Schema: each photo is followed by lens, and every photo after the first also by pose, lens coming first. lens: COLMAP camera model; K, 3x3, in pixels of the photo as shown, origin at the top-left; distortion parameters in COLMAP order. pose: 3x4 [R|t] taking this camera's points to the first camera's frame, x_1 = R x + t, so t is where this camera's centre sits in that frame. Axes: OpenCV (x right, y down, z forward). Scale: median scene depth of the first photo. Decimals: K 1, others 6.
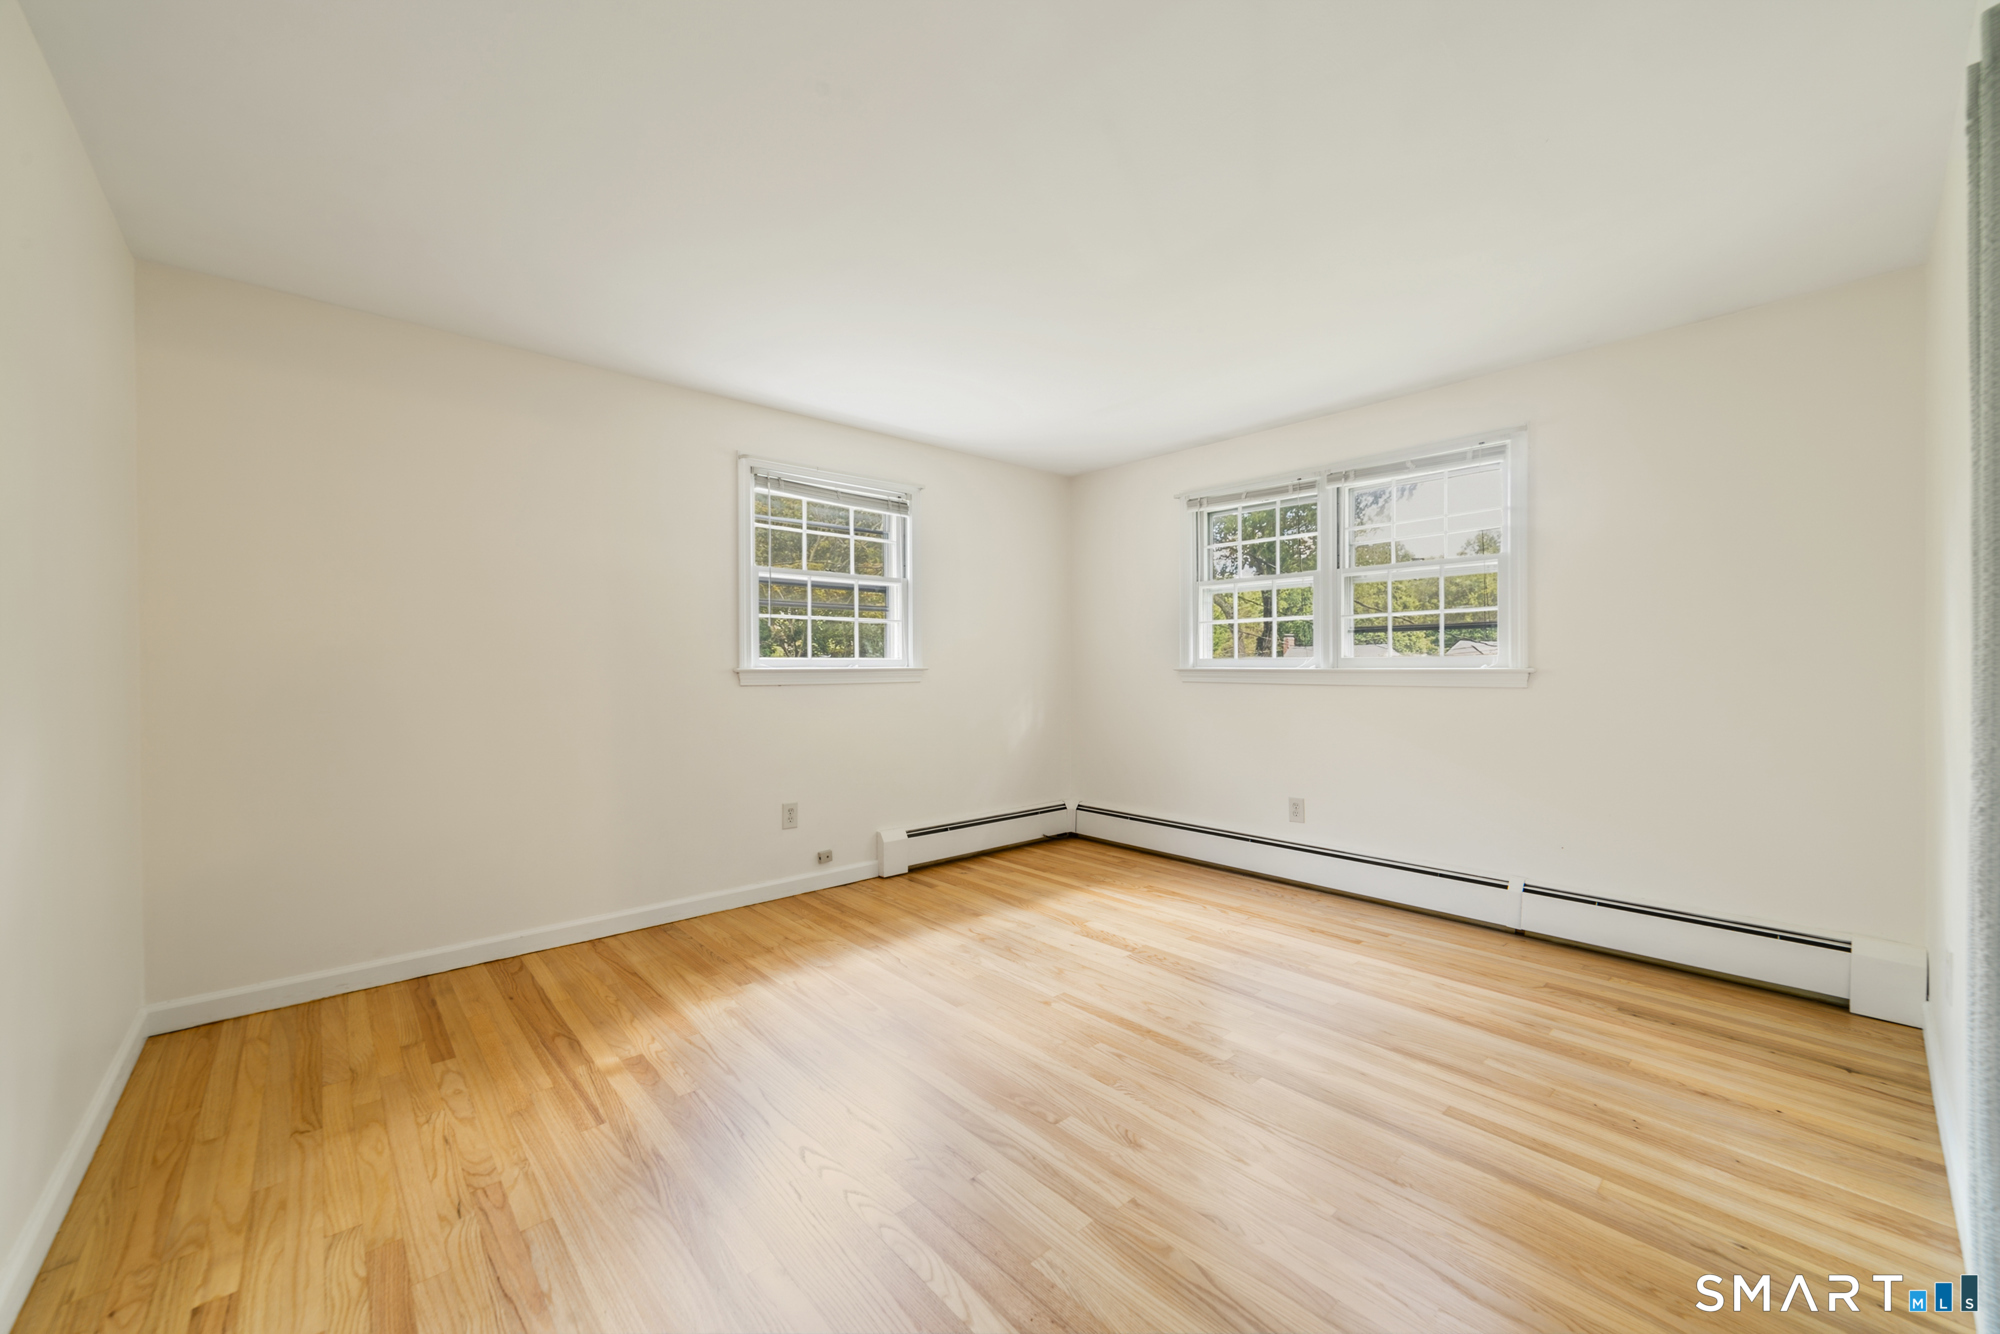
lens RADIAL K [[768.9, 0, 1010.3], [0, 768.9, 675.5], [0, 0, 1]] dist [0.001880, 0.000235]
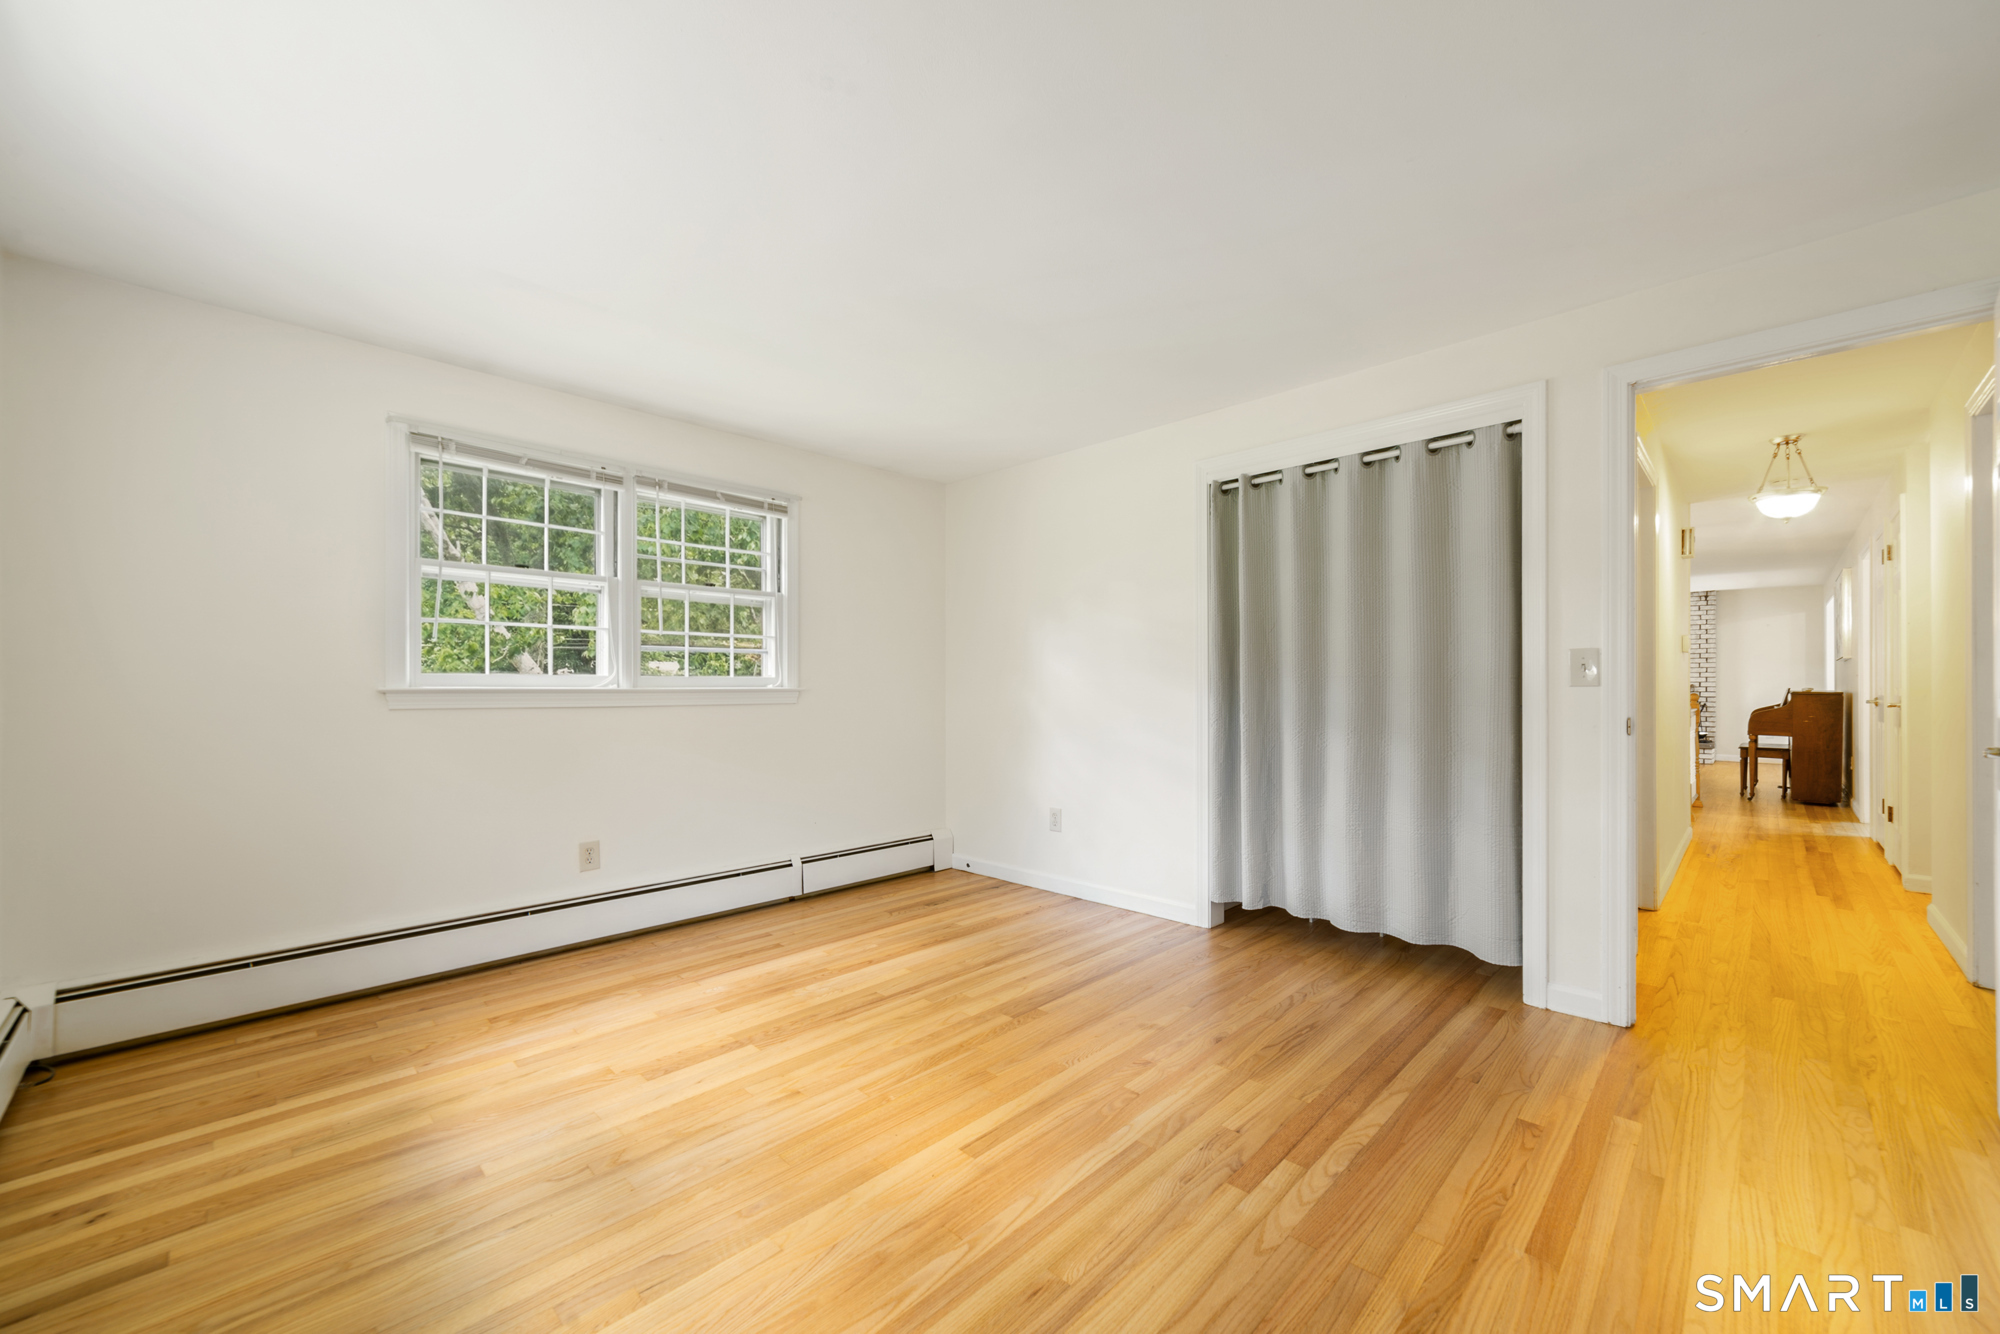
lens RADIAL K [[768.9, 0, 1010.3], [0, 768.9, 675.5], [0, 0, 1]] dist [0.001880, 0.000235]
pose [[-0.068109, 0.015593, 0.997556, -0.618349], [0.006126, 0.999866, -0.015211, -0.008896], [-0.997659, 0.005075, -0.068196, 0.727990]]
